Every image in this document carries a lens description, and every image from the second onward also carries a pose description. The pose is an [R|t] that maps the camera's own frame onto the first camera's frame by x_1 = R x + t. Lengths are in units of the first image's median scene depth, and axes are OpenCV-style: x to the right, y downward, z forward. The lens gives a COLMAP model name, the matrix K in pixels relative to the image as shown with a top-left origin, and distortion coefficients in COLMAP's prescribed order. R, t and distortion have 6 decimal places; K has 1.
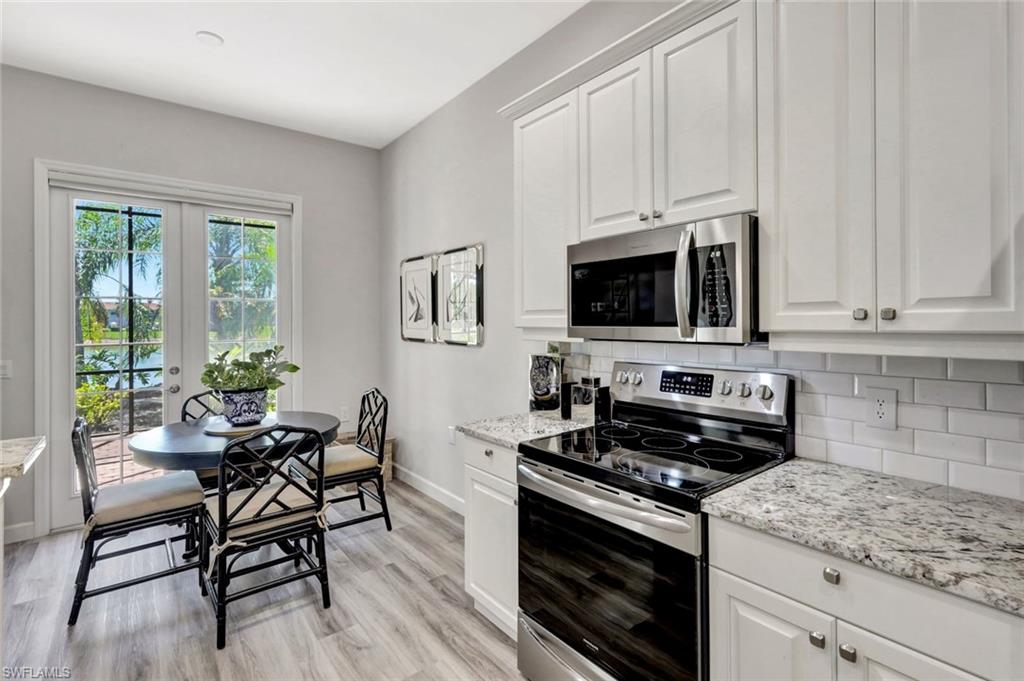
lens RADIAL K [[481.0, 0, 509.9], [0, 481.0, 321.1], [0, 0, 1]] dist [-0.000997, -0.000374]
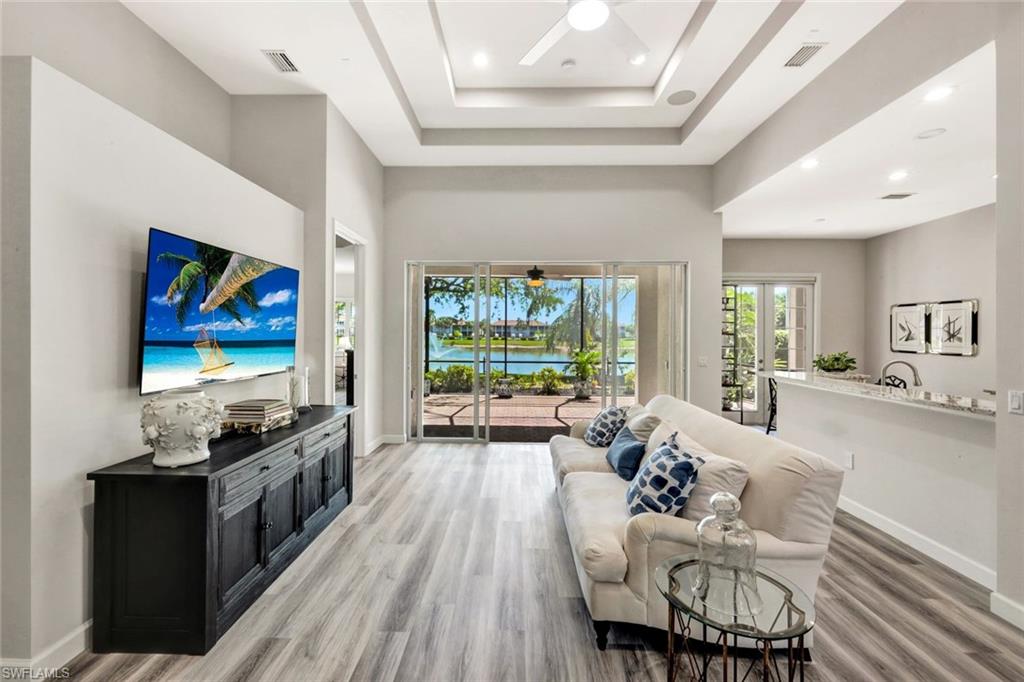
lens RADIAL K [[433.4, 0, 504.3], [0, 433.4, 335.3], [0, 0, 1]] dist [0.000231, 0.000821]
pose [[0.769456, 0.012923, -0.638569, -0.525793], [-0.011462, 0.999914, 0.006425, -0.021975], [0.638597, 0.002375, 0.769538, -1.918838]]
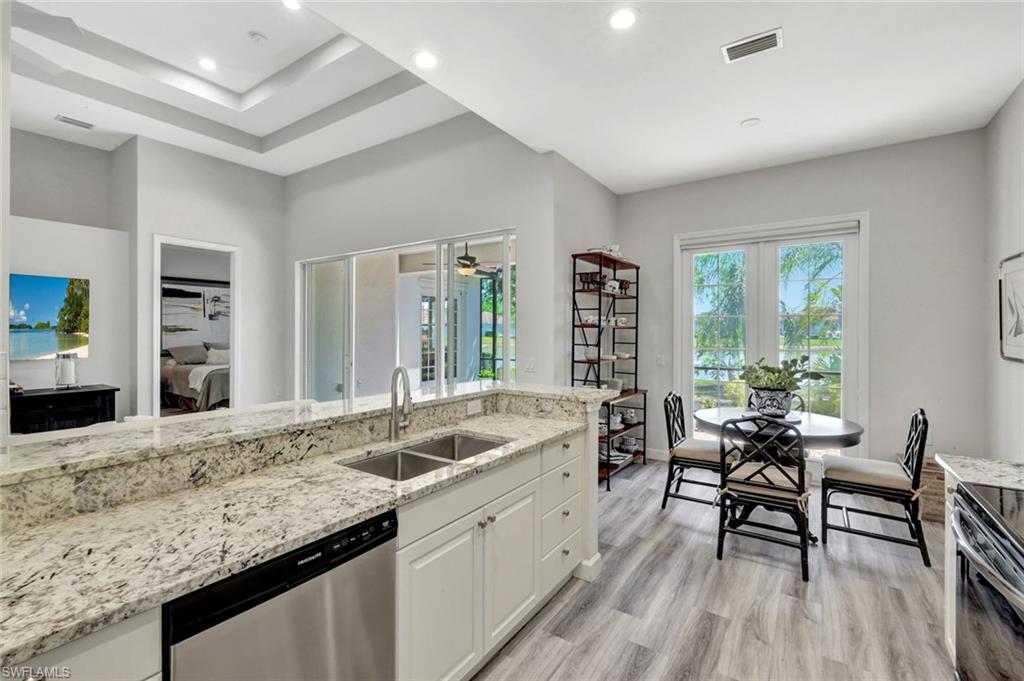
lens RADIAL K [[452.0, 0, 507.3], [0, 452.0, 332.4], [0, 0, 1]] dist [0.004486, -0.000618]
pose [[0.292572, 0.010664, -0.956184, 0.453725], [-0.002418, 0.999943, 0.010412, -0.019573], [0.956241, -0.000734, 0.292581, -0.017090]]
